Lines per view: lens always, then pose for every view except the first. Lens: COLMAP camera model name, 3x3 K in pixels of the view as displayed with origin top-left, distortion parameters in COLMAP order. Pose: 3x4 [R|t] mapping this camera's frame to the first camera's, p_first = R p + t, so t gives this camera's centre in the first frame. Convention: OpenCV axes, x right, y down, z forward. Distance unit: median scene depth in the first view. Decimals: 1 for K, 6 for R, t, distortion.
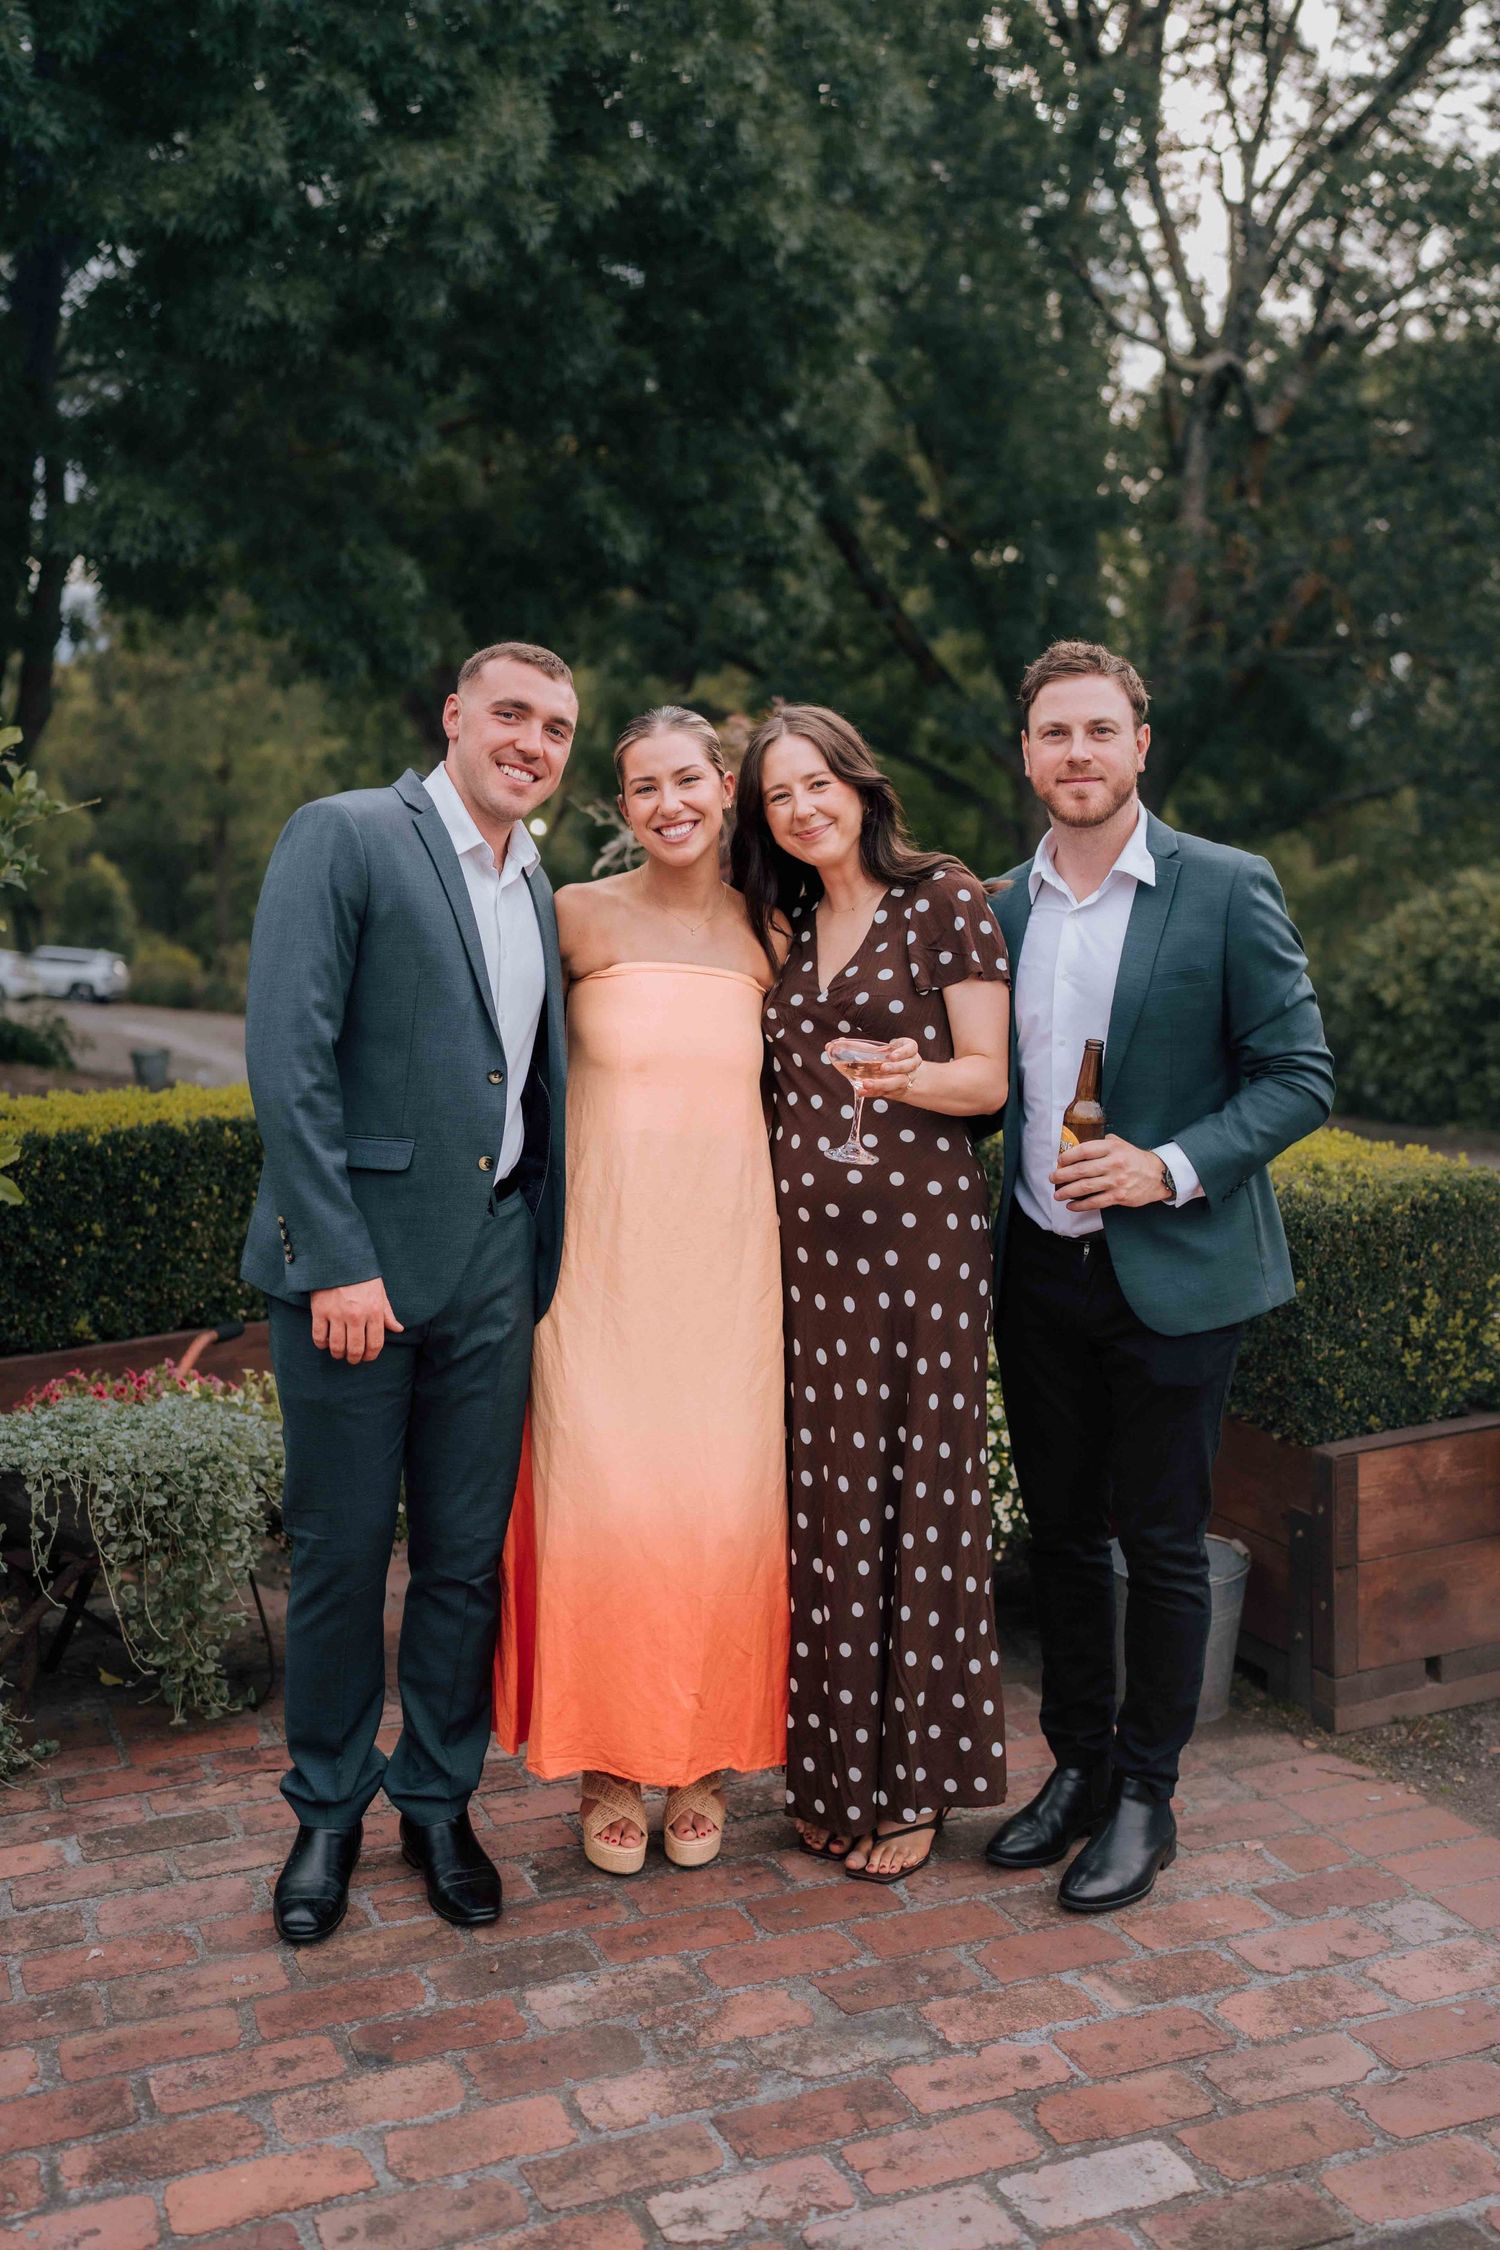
lens RADIAL K [[2175.8, 0, 745.1], [0, 2175.8, 1121.6], [0, 0, 1]] dist [0.021319, 0.000000]
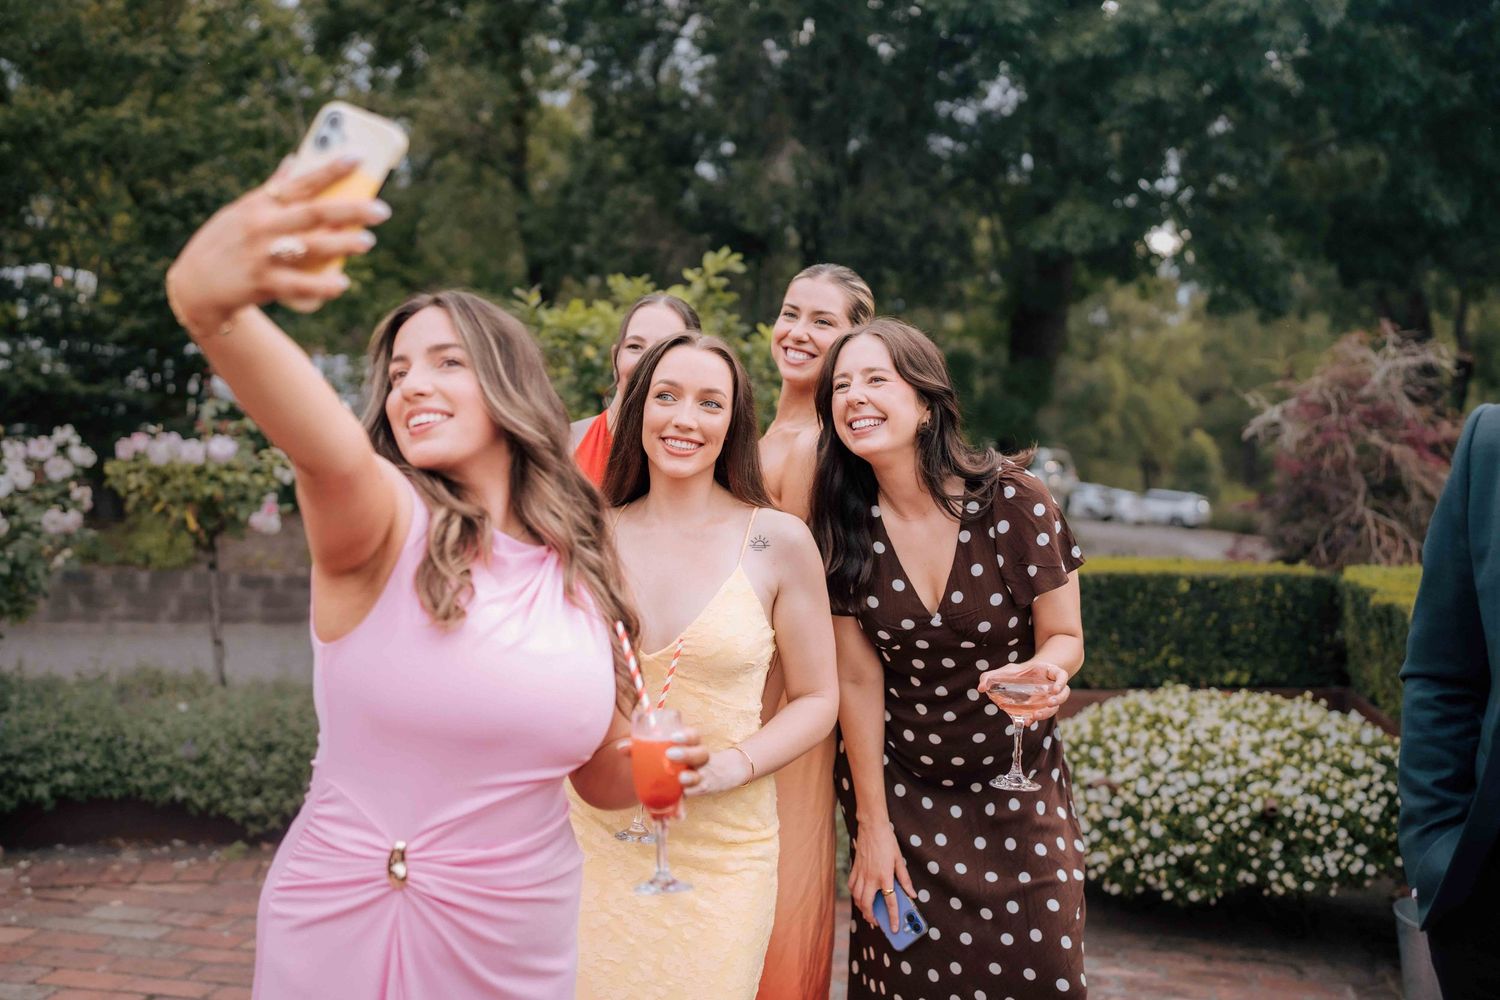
lens RADIAL K [[1450.5, 0, 738.4], [0, 1450.5, 491.9], [0, 0, 1]] dist [0.021319, 0.000000]
pose [[0.819714, 0.027618, -0.572107, 0.158209], [-0.073257, 0.995689, -0.056896, 0.006695], [0.568069, 0.088549, 0.818203, -0.030326]]
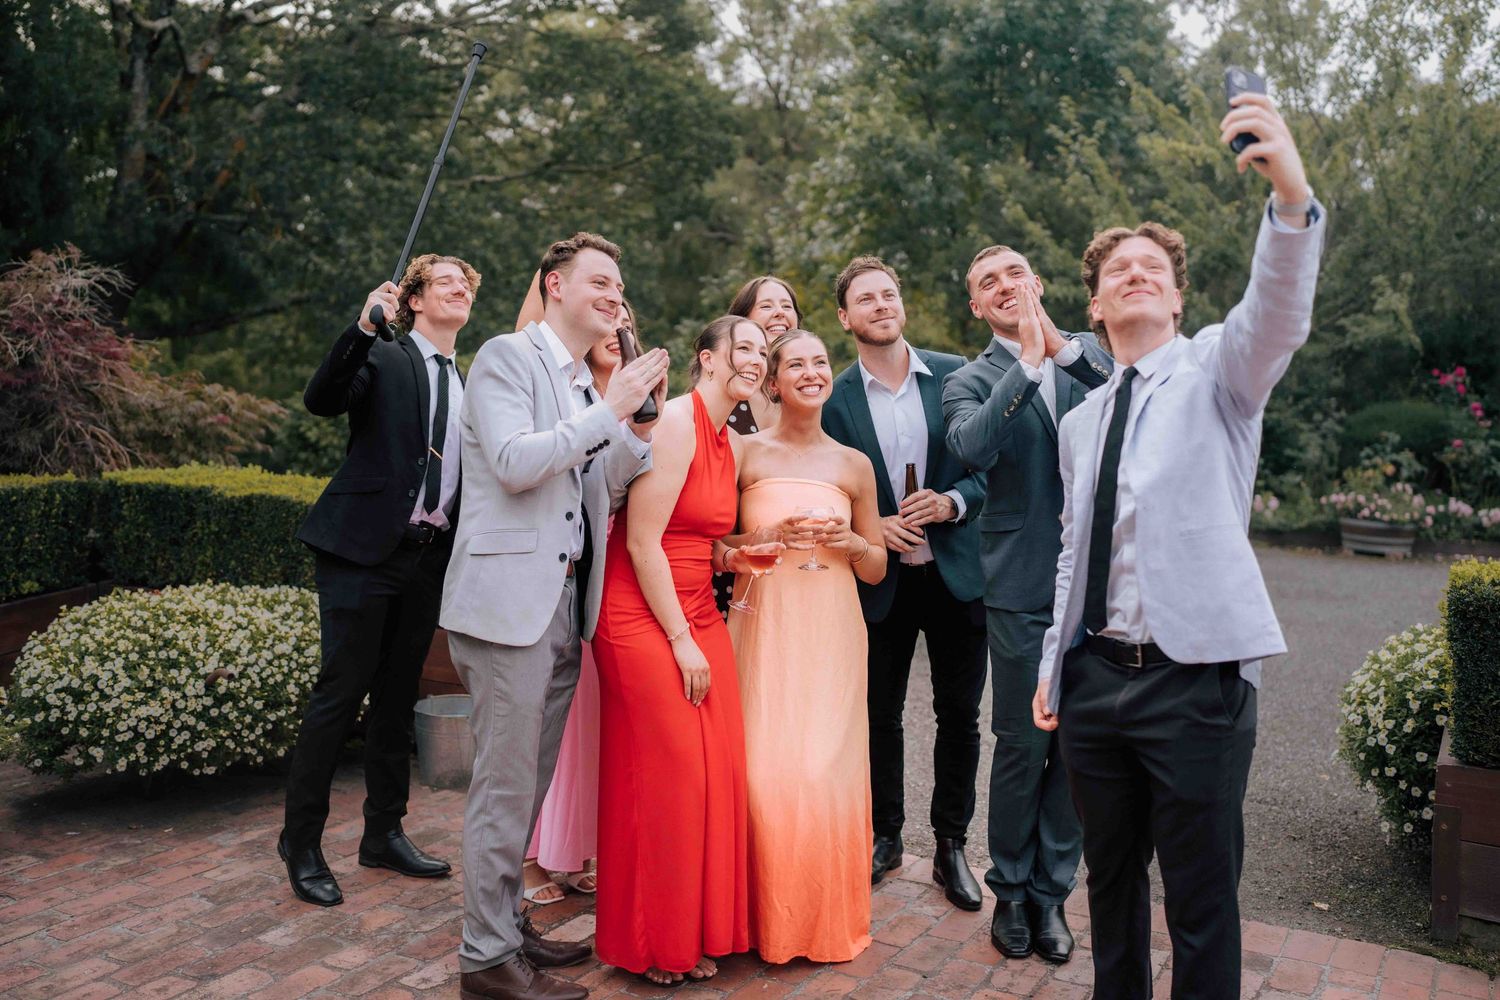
lens RADIAL K [[1450.5, 0, 743.0], [0, 1450.5, 510.7], [0, 0, 1]] dist [0.021319, 0.000000]
pose [[0.794389, -0.043263, 0.605867, -0.169997], [0.049993, 0.998733, 0.005766, 0.013456], [-0.605349, 0.025709, 0.795545, -0.093026]]
